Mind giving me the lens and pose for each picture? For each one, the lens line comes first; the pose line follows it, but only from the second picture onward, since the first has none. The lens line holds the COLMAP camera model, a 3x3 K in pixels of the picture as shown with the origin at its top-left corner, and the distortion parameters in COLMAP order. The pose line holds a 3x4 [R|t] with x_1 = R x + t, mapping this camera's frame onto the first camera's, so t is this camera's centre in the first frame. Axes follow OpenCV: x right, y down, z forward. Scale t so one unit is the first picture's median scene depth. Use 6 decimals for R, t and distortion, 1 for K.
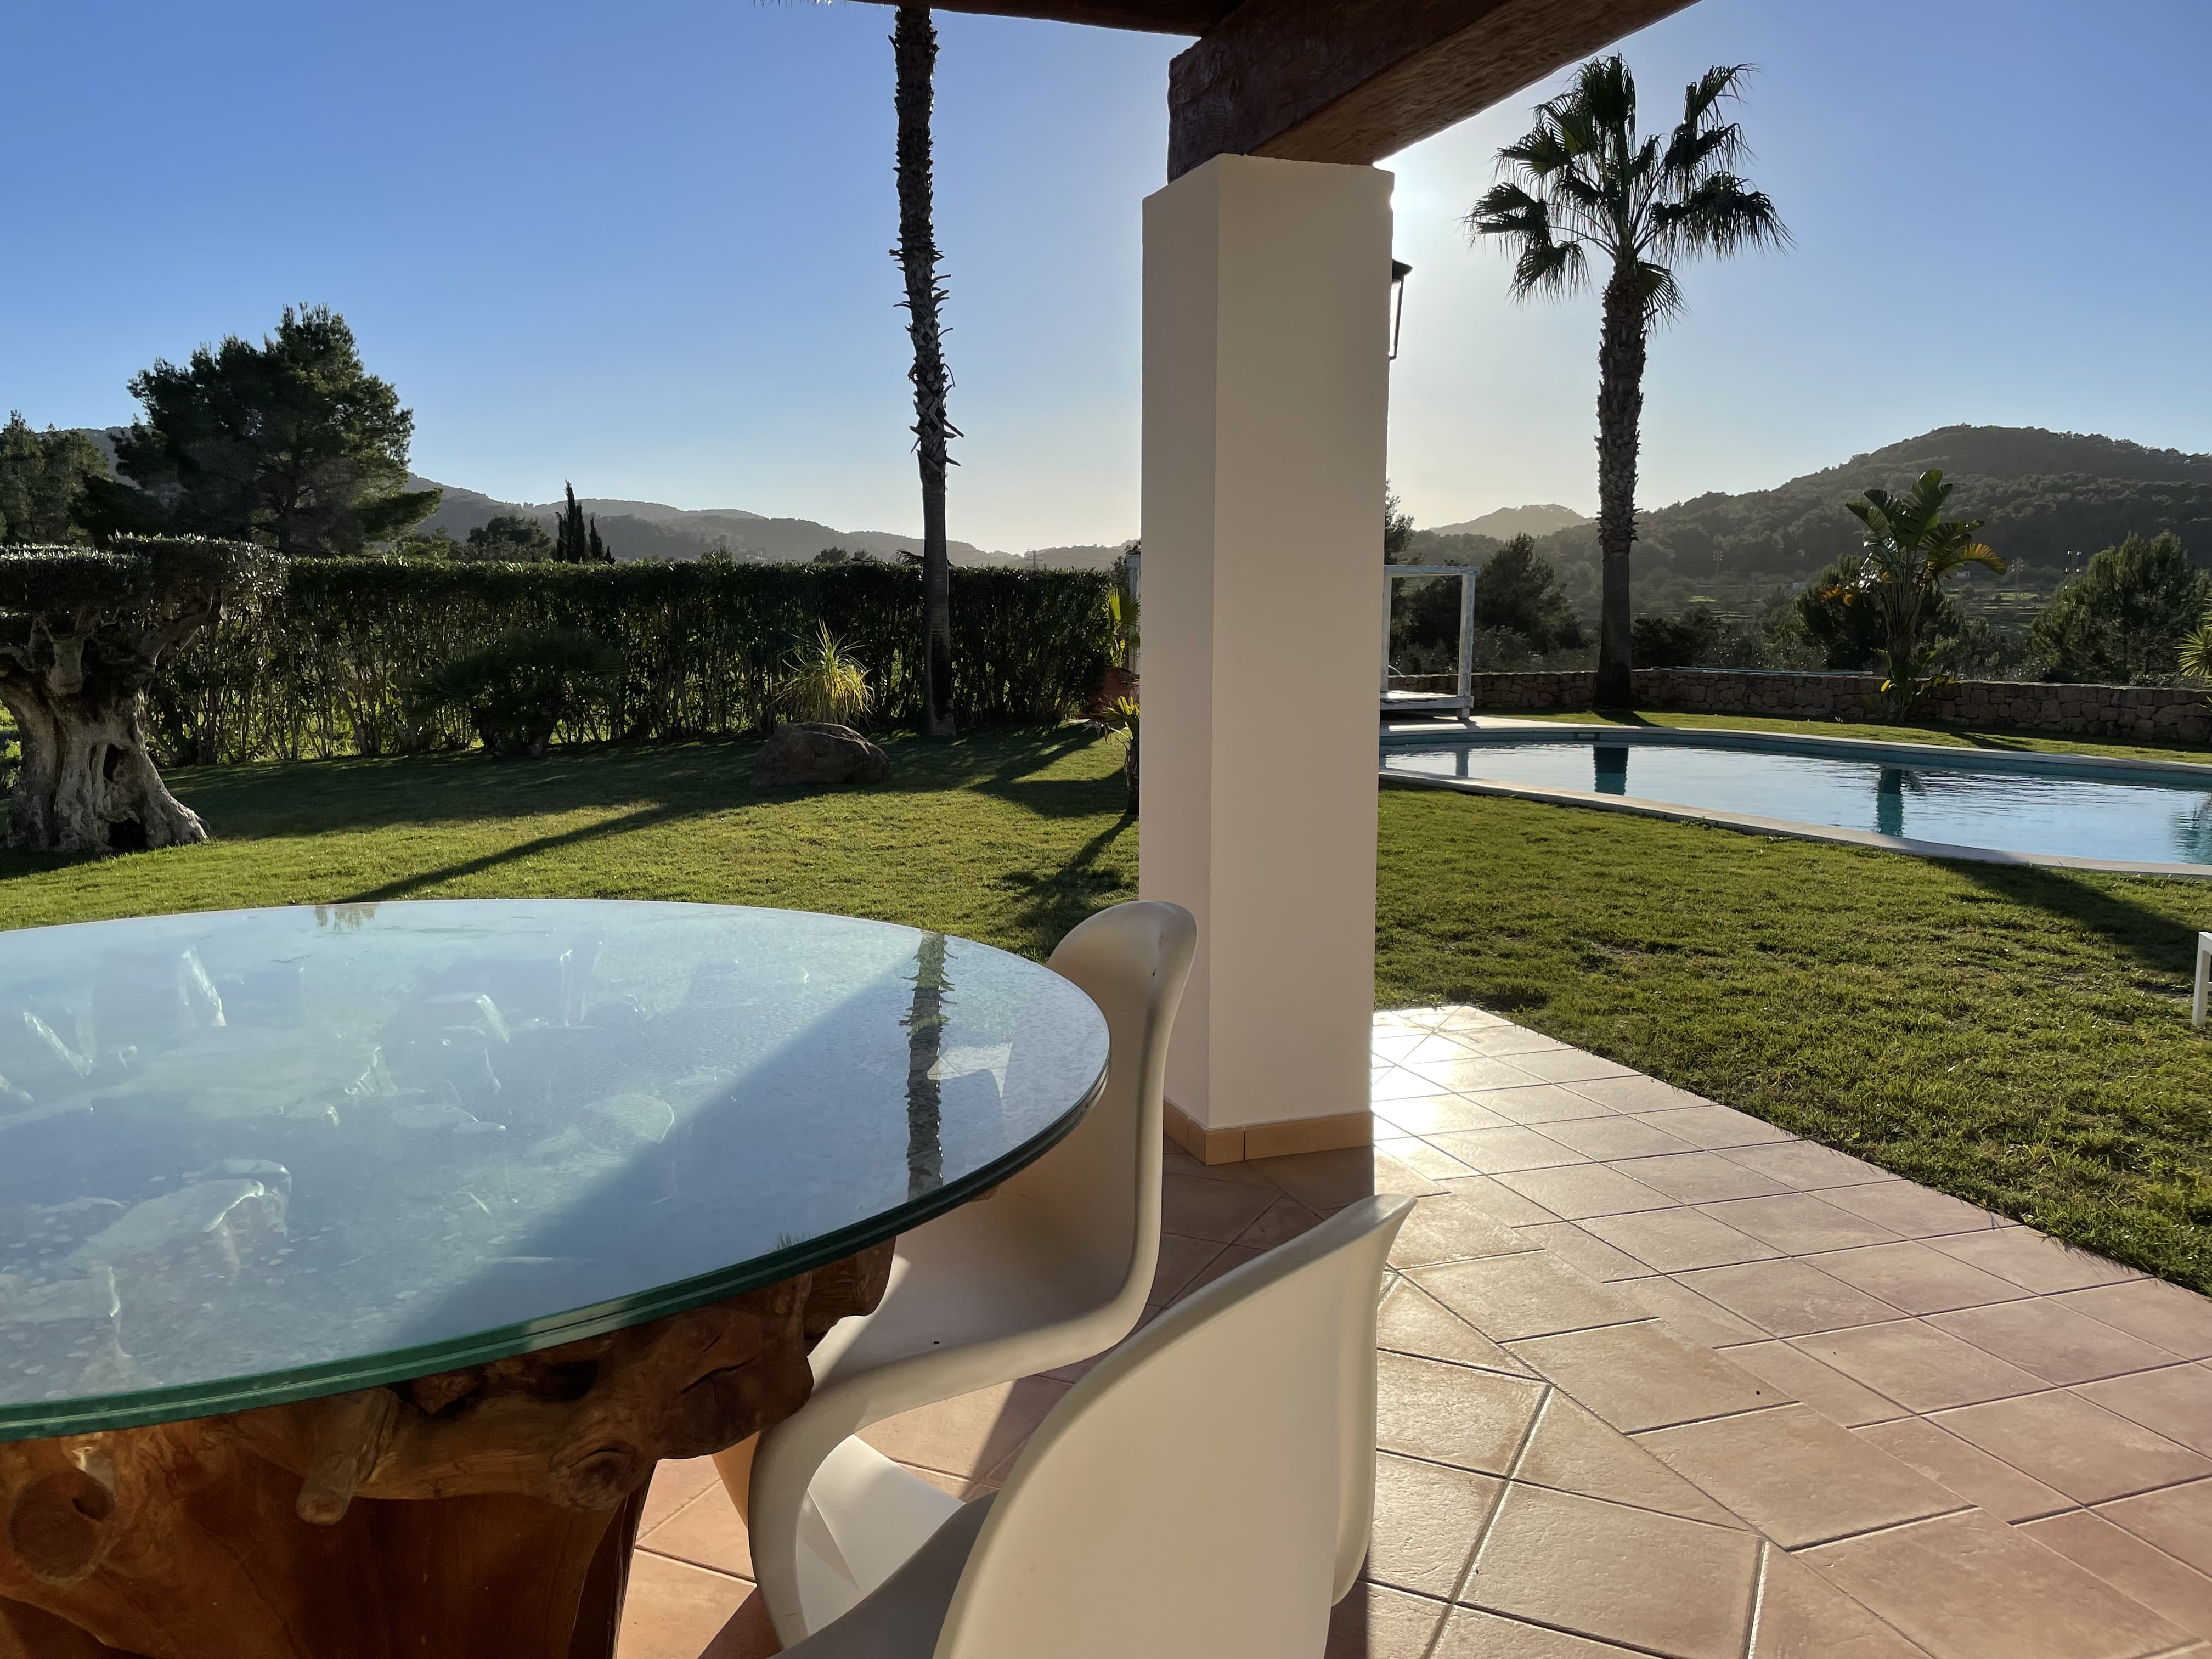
lens RADIAL K [[1690.0, 0, 1036.1], [0, 1690.0, 859.9], [0, 0, 1]] dist [0.005229, -0.022985]
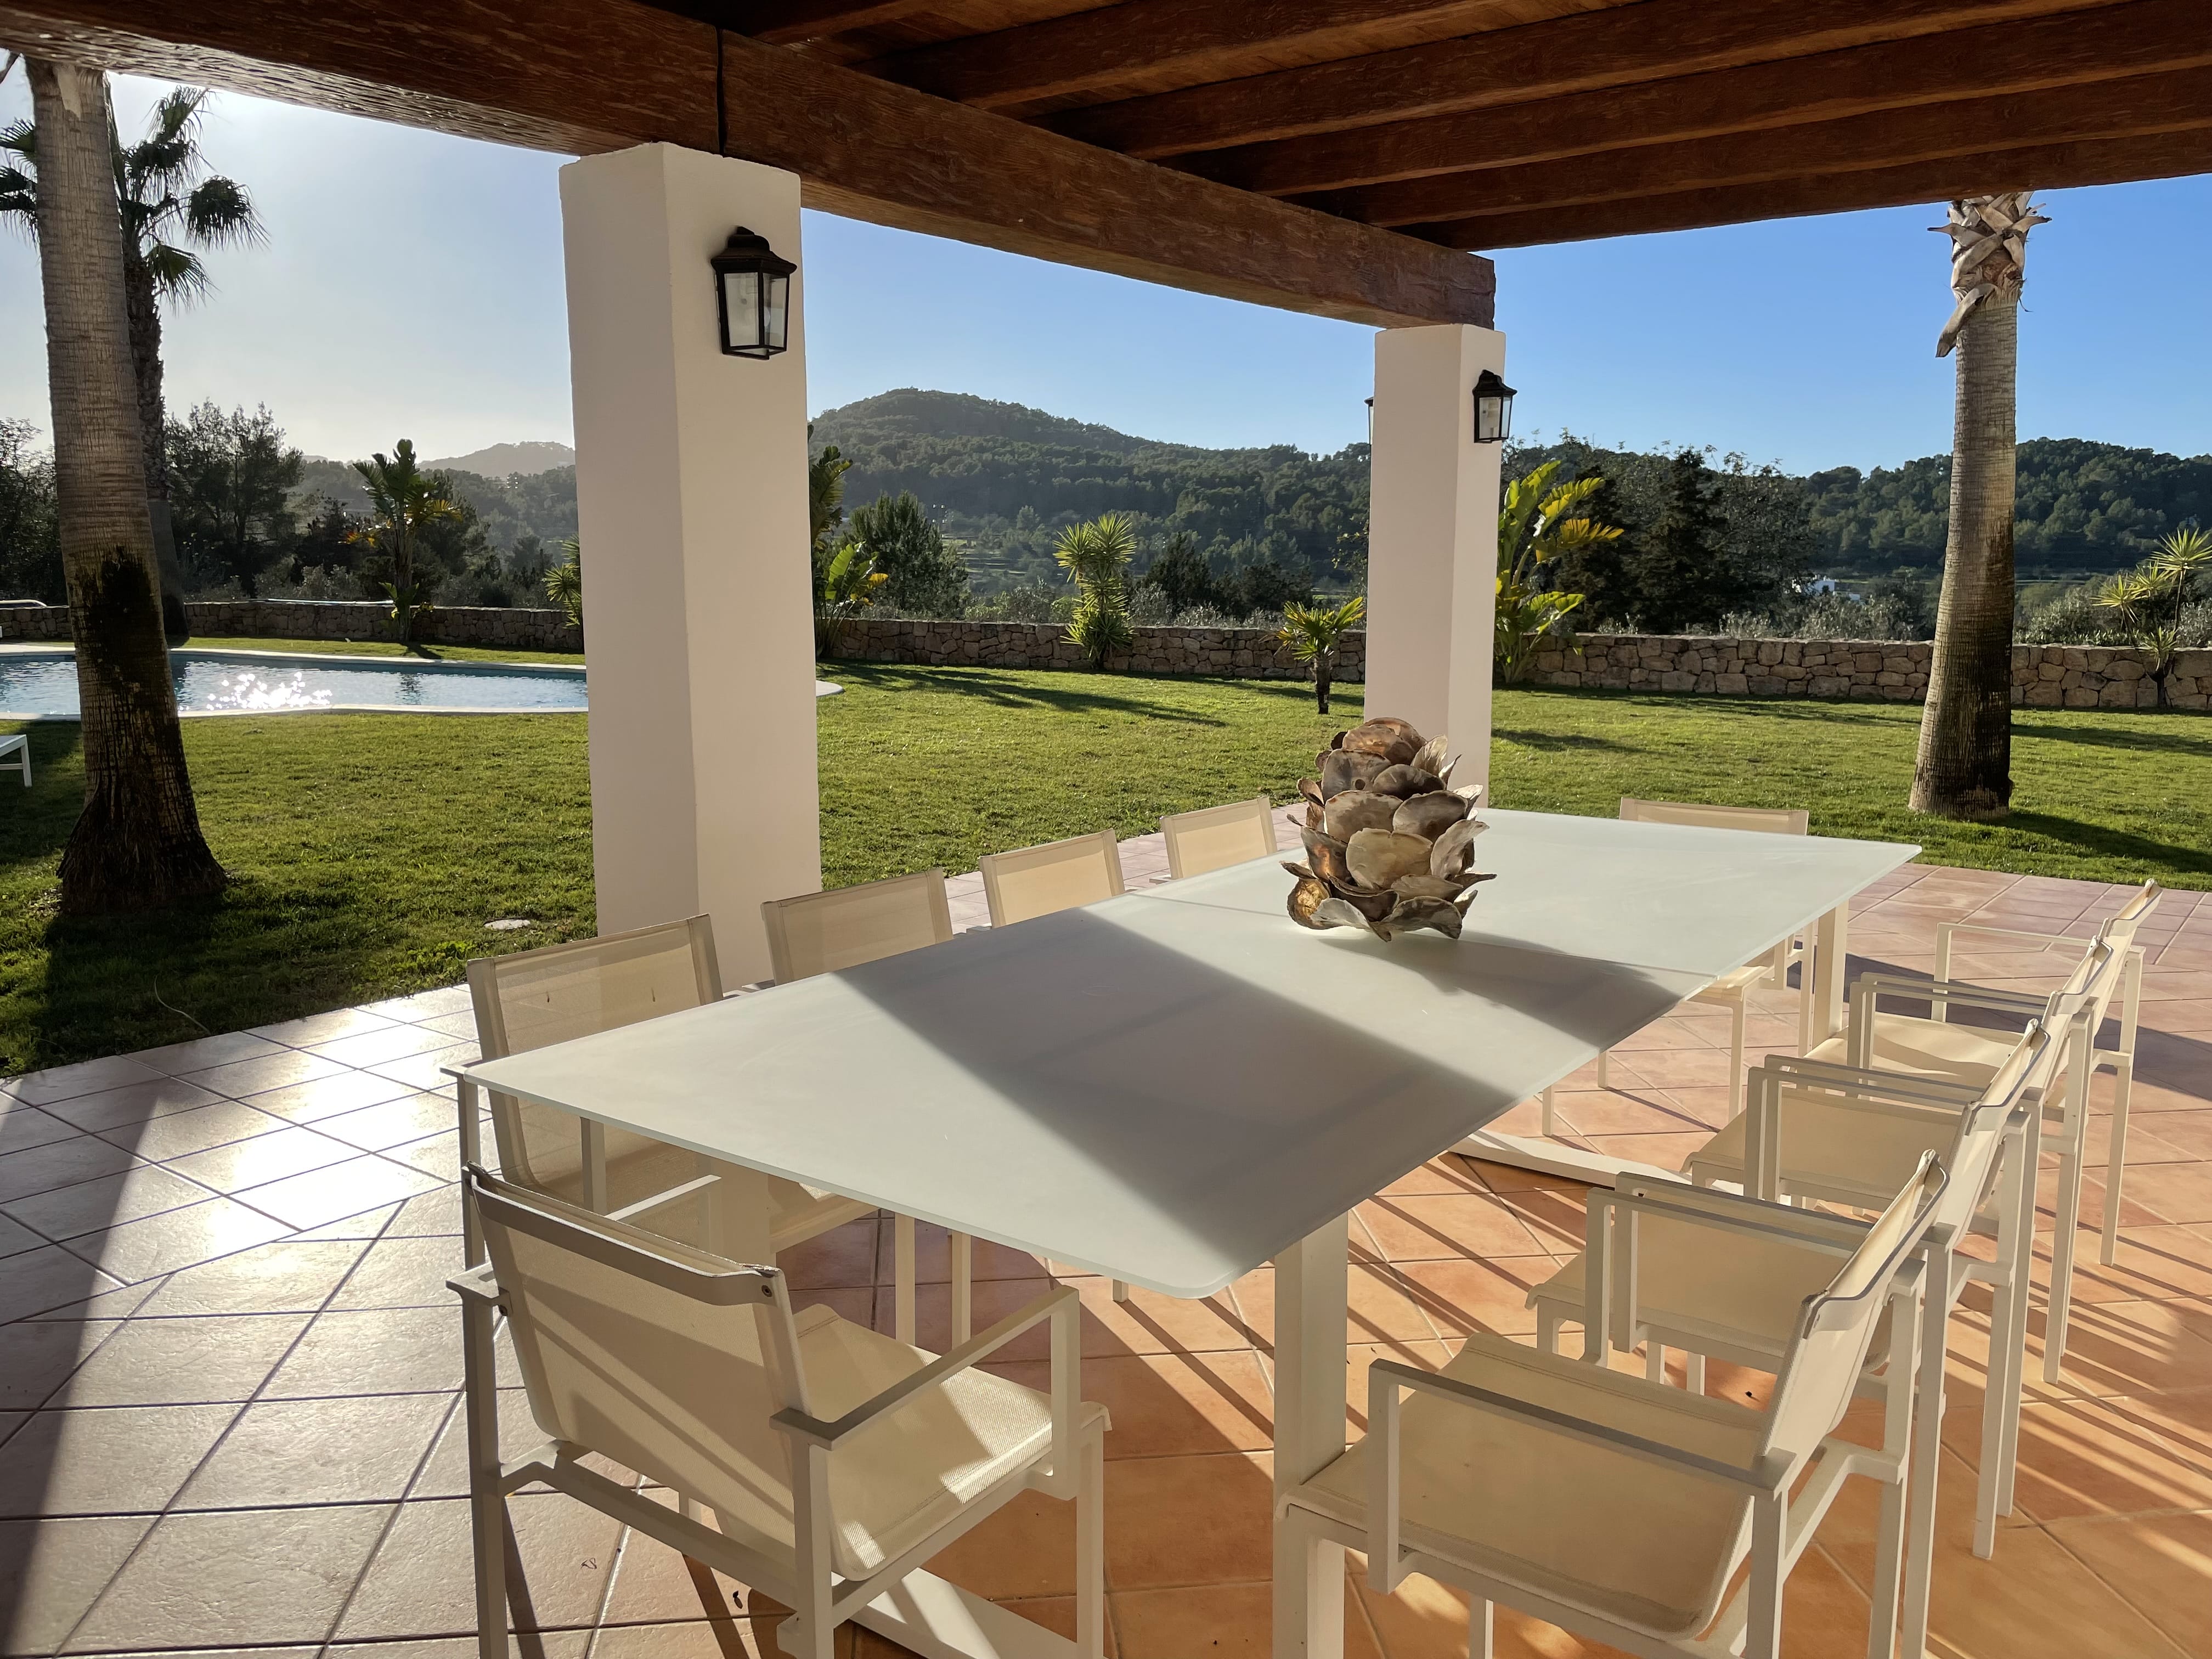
lens RADIAL K [[1690.0, 0, 1104.8], [0, 1690.0, 843.7], [0, 0, 1]] dist [0.005229, -0.022985]
pose [[0.826995, -0.085311, 0.555699, 0.227317], [0.071359, 0.996354, 0.046763, 0.045568], [-0.557662, 0.000982, 0.830067, -0.321334]]
